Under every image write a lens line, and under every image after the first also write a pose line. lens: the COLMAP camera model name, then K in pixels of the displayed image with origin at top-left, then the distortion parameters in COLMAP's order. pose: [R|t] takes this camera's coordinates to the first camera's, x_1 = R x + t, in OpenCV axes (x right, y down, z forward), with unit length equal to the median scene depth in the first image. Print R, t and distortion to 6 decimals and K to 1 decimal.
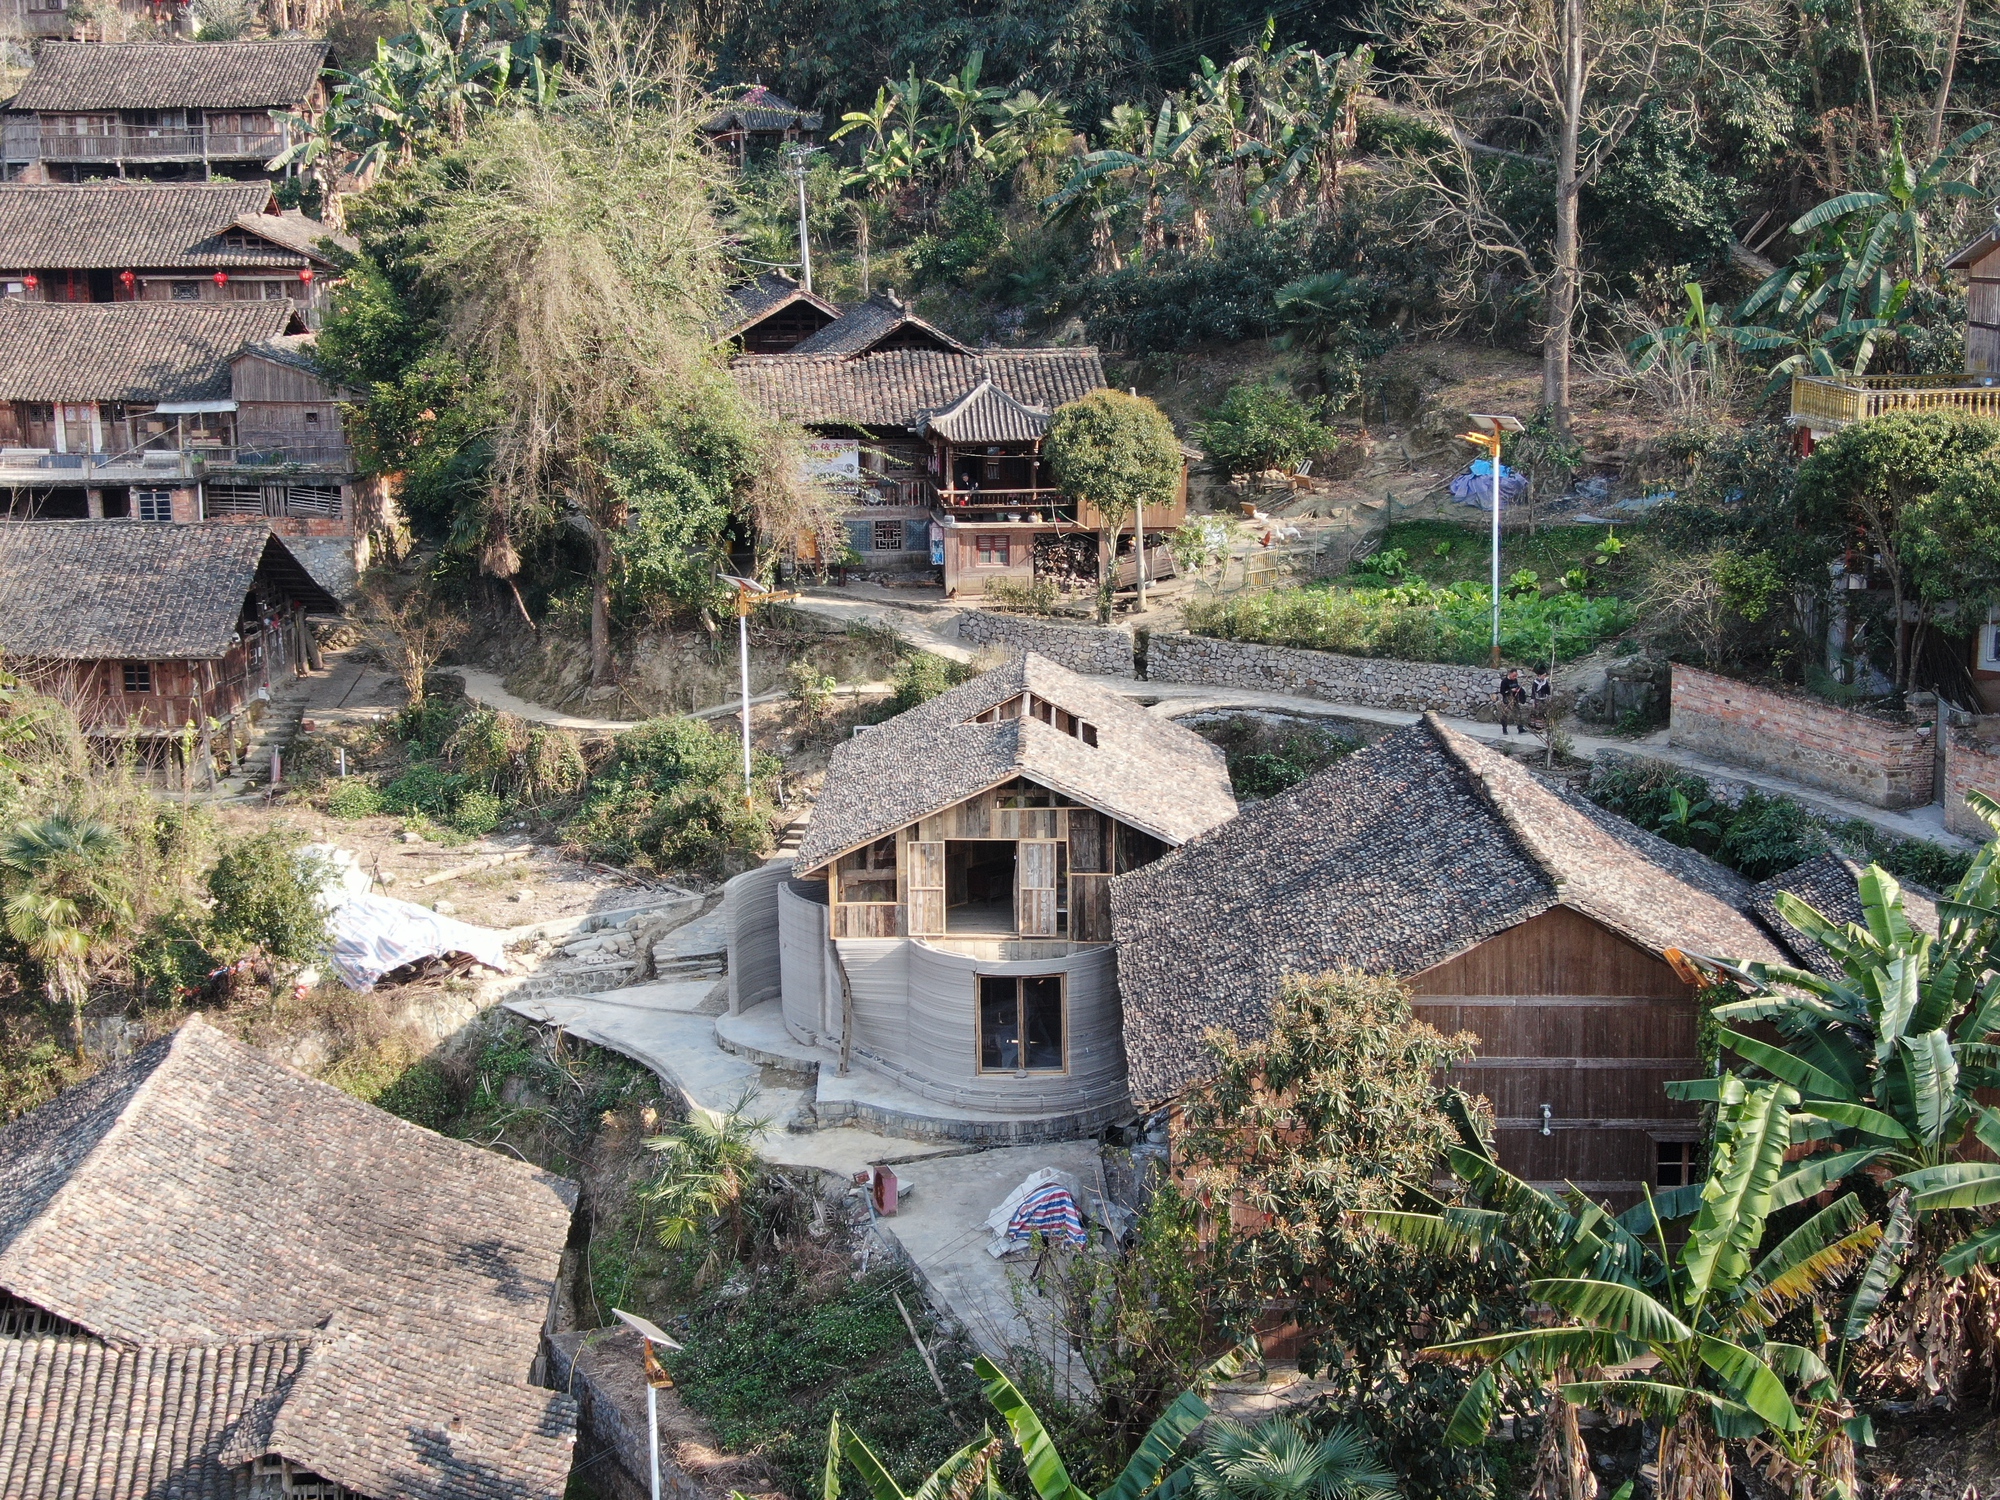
lens RADIAL K [[2868.6, 0, 999.8], [0, 2868.6, 712.4], [0, 0, 1]] dist [0.354761, -1.922666]
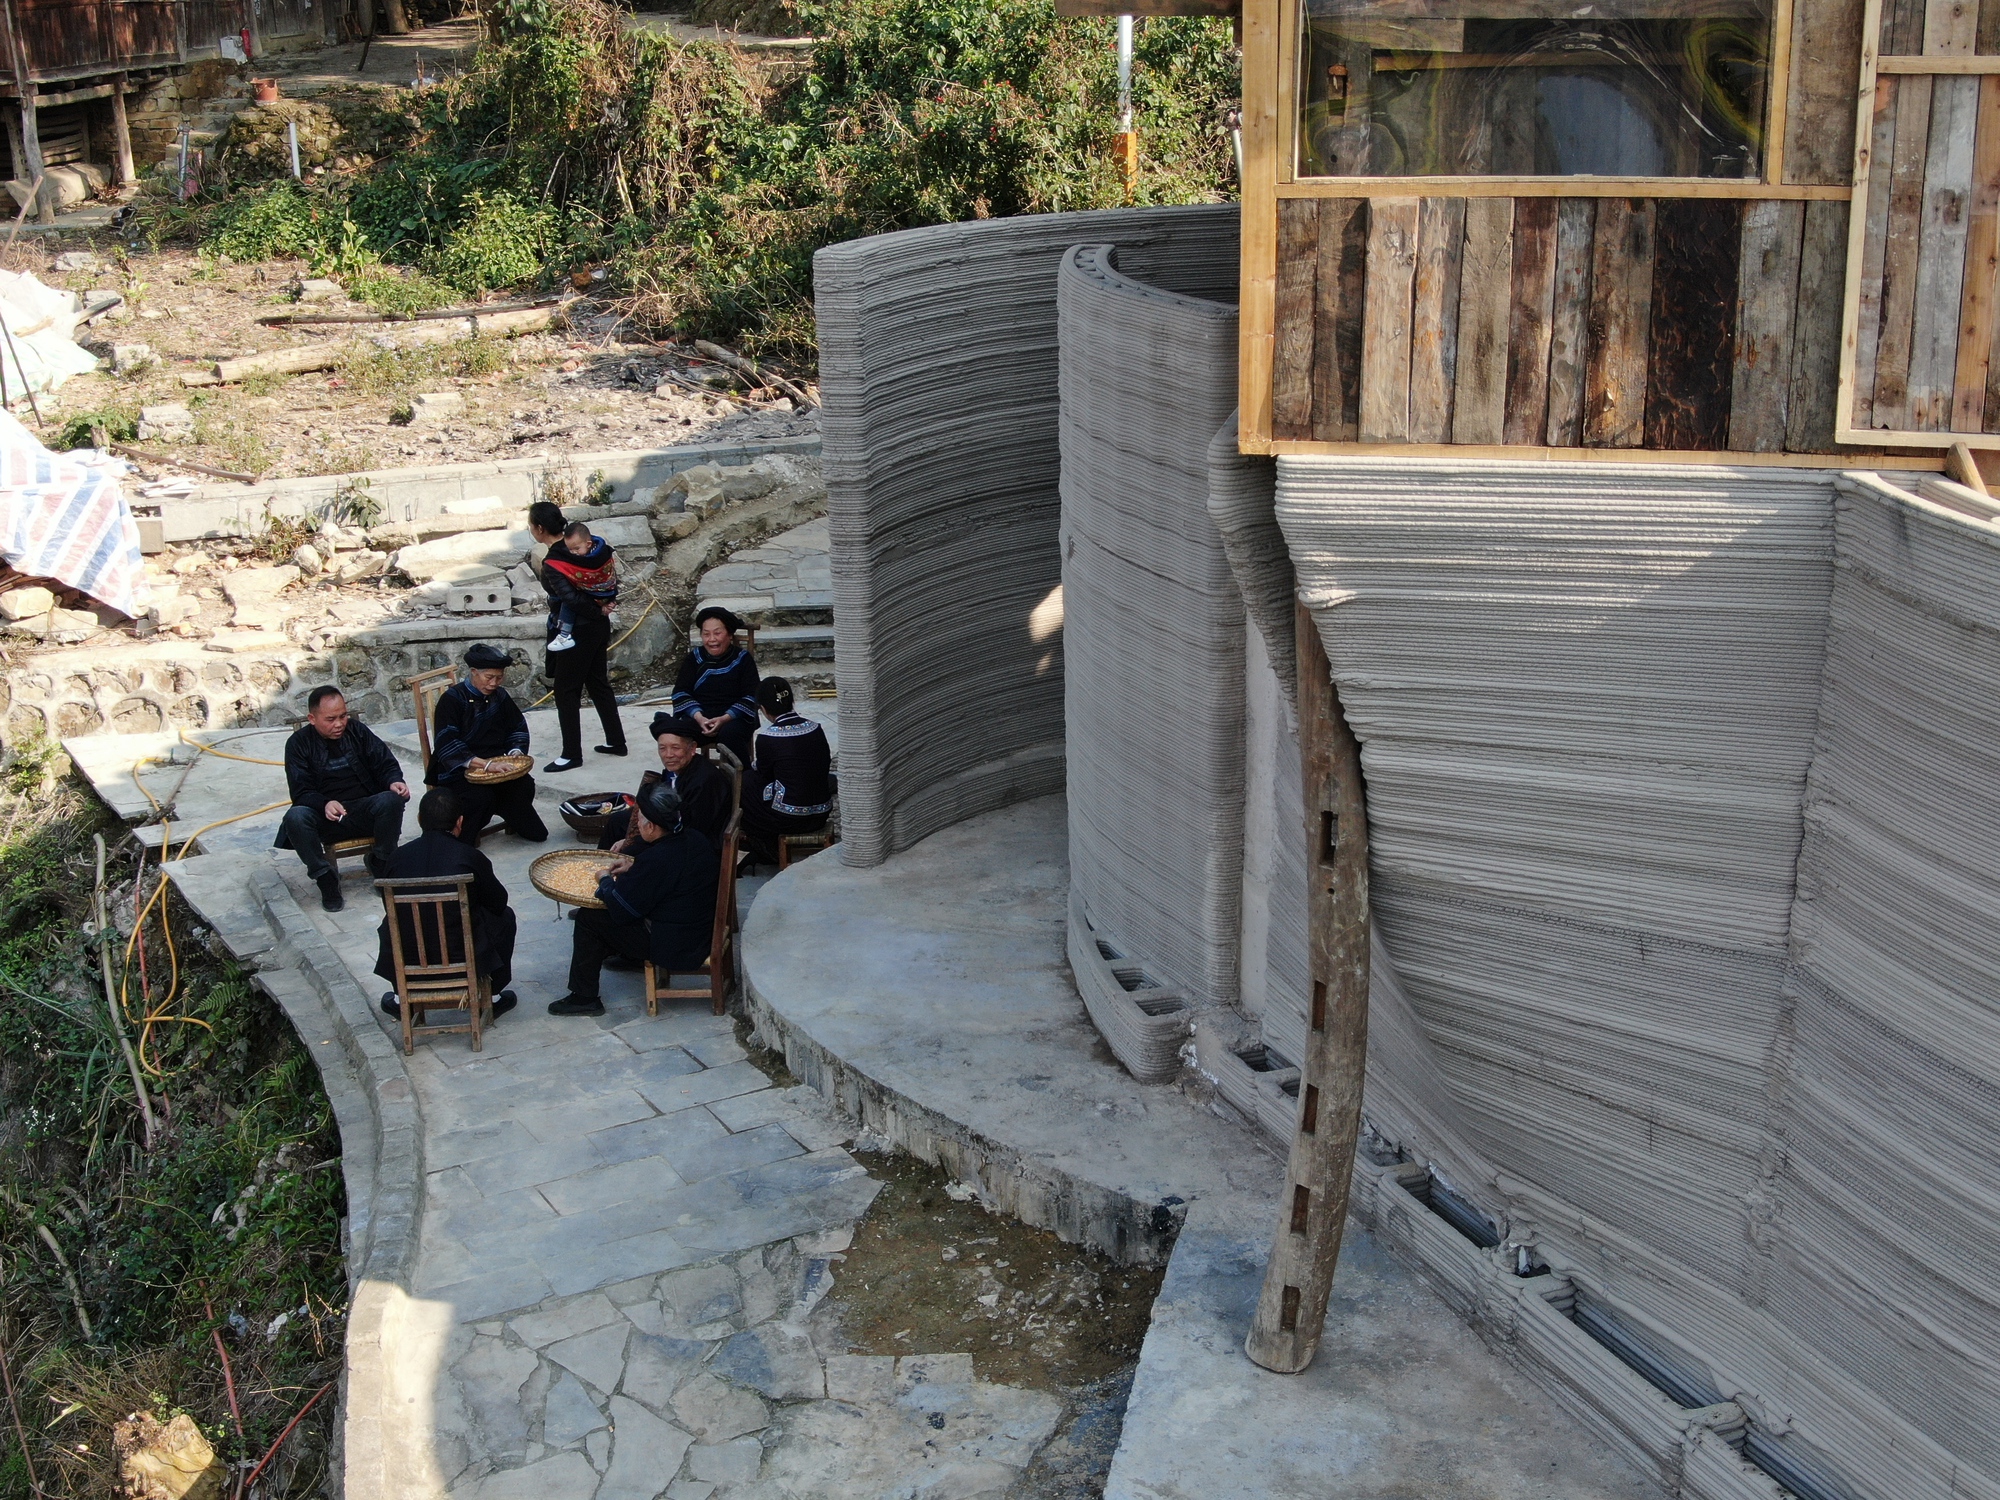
lens RADIAL K [[2868.6, 0, 999.8], [0, 2868.6, 712.4], [0, 0, 1]] dist [0.354761, -1.922666]
pose [[0.977316, 0.058362, -0.203587, -0.031752], [-0.038919, 0.994402, 0.098235, 0.060393], [0.208180, -0.088083, 0.974116, 0.666243]]
